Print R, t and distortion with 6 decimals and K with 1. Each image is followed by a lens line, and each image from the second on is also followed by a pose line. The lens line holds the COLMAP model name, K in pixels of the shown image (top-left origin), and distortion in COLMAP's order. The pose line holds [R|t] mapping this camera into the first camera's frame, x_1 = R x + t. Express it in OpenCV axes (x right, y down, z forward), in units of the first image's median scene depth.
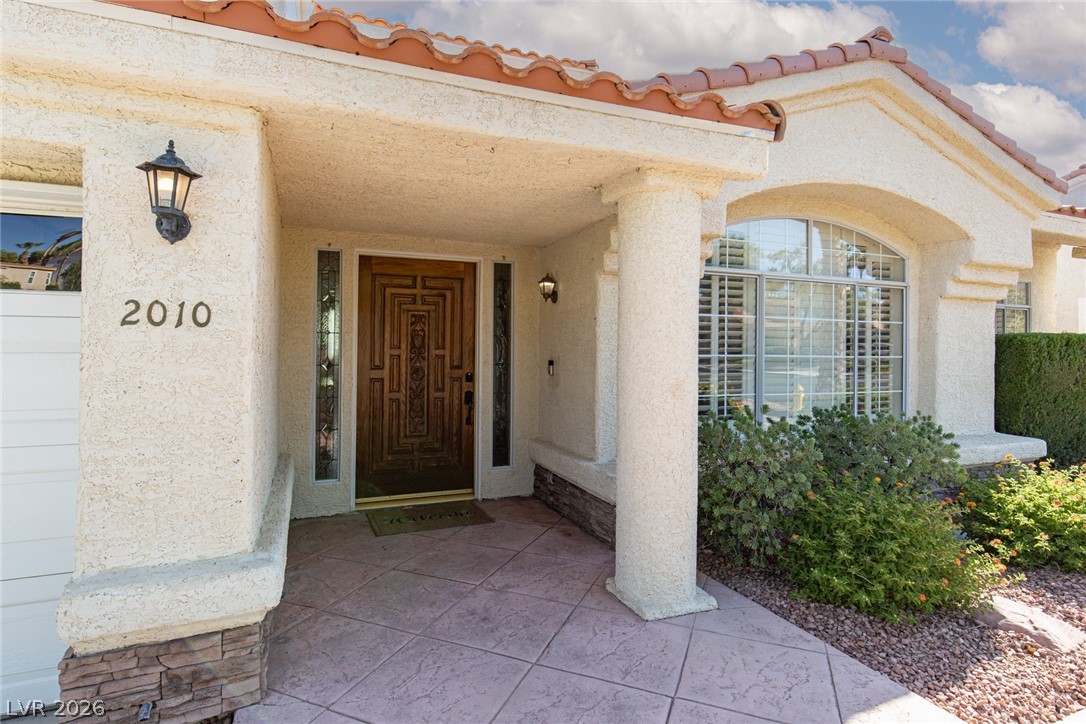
lens RADIAL K [[554.4, 0, 520.1], [0, 554.4, 330.7], [0, 0, 1]] dist [0.001080, 0.000069]
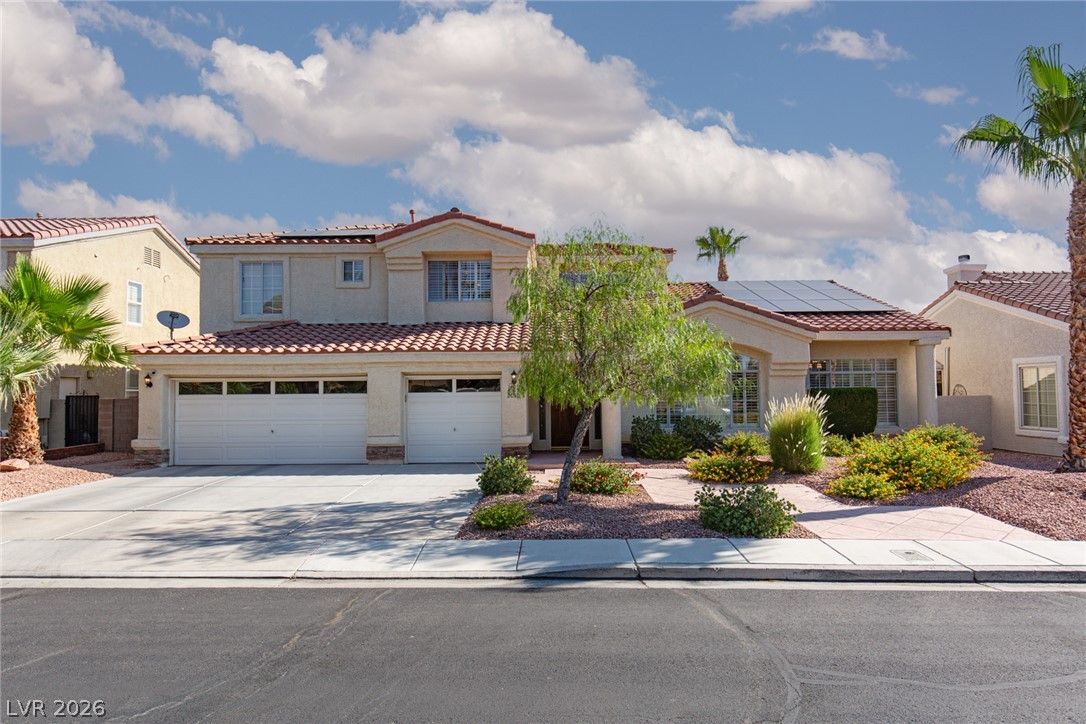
lens RADIAL K [[670.1, 0, 543.0], [0, 670.1, 362.0], [0, 0, 1]] dist [0.006407, 0.000231]
pose [[0.926007, -0.045282, -0.374781, 1.290068], [0.032773, 0.998675, -0.039689, -0.049521], [0.376081, 0.024469, 0.926264, -3.003415]]
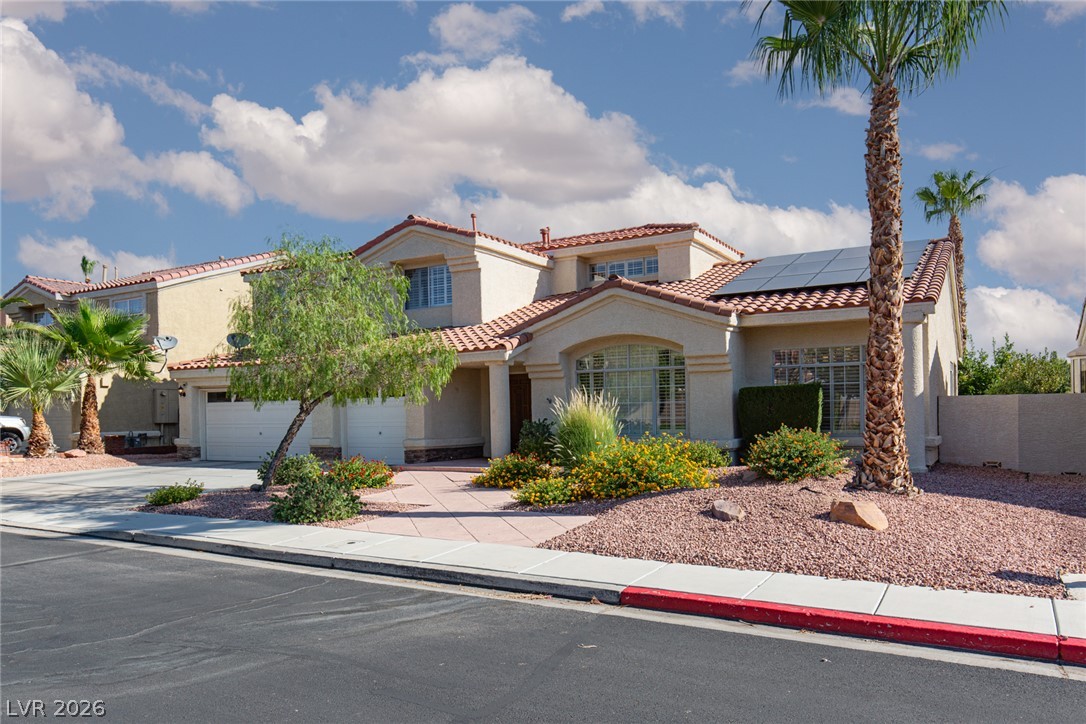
lens RADIAL K [[778.6, 0, 540.7], [0, 778.6, 412.5], [0, 0, 1]] dist [0.002974, 0.002912]
pose [[0.624134, -0.030013, -0.780741, 3.678309], [0.039537, 0.999195, -0.006805, 0.120972], [0.780316, -0.026621, 0.624818, -1.748370]]
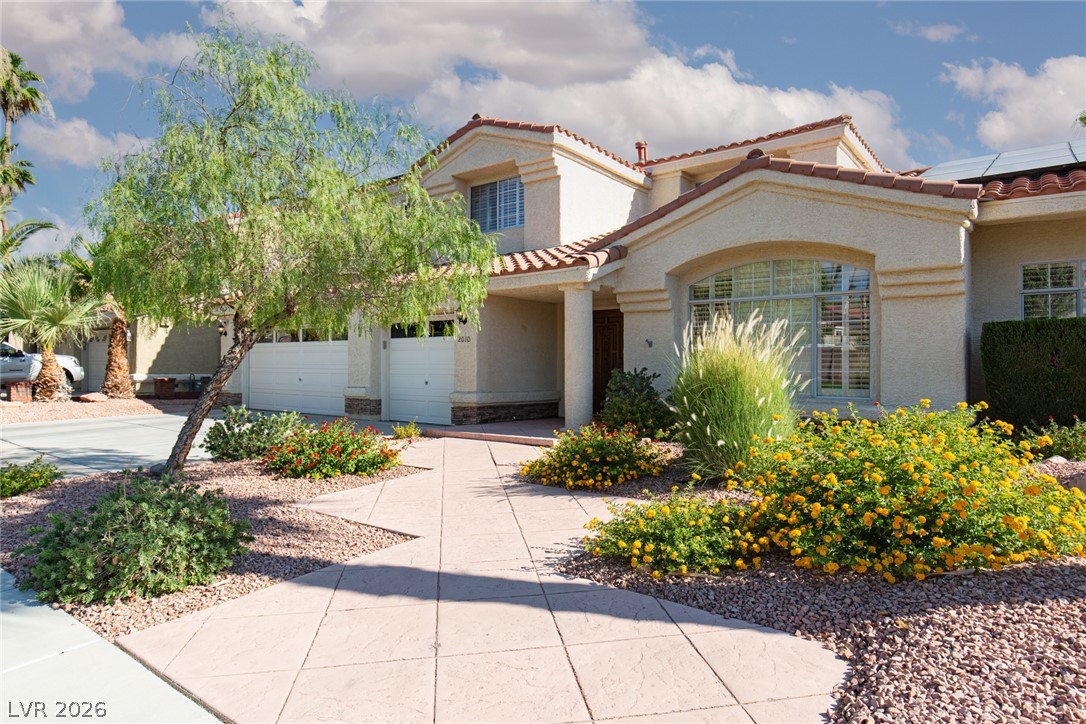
lens RADIAL K [[633.2, 0, 543.0], [0, 633.2, 362.0], [0, 0, 1]] dist [0.017631, 0.000127]
pose [[0.522331, -0.024635, -0.852387, 2.202209], [0.016343, 0.999688, -0.018878, 0.142198], [0.852586, -0.004071, 0.522570, -0.638197]]
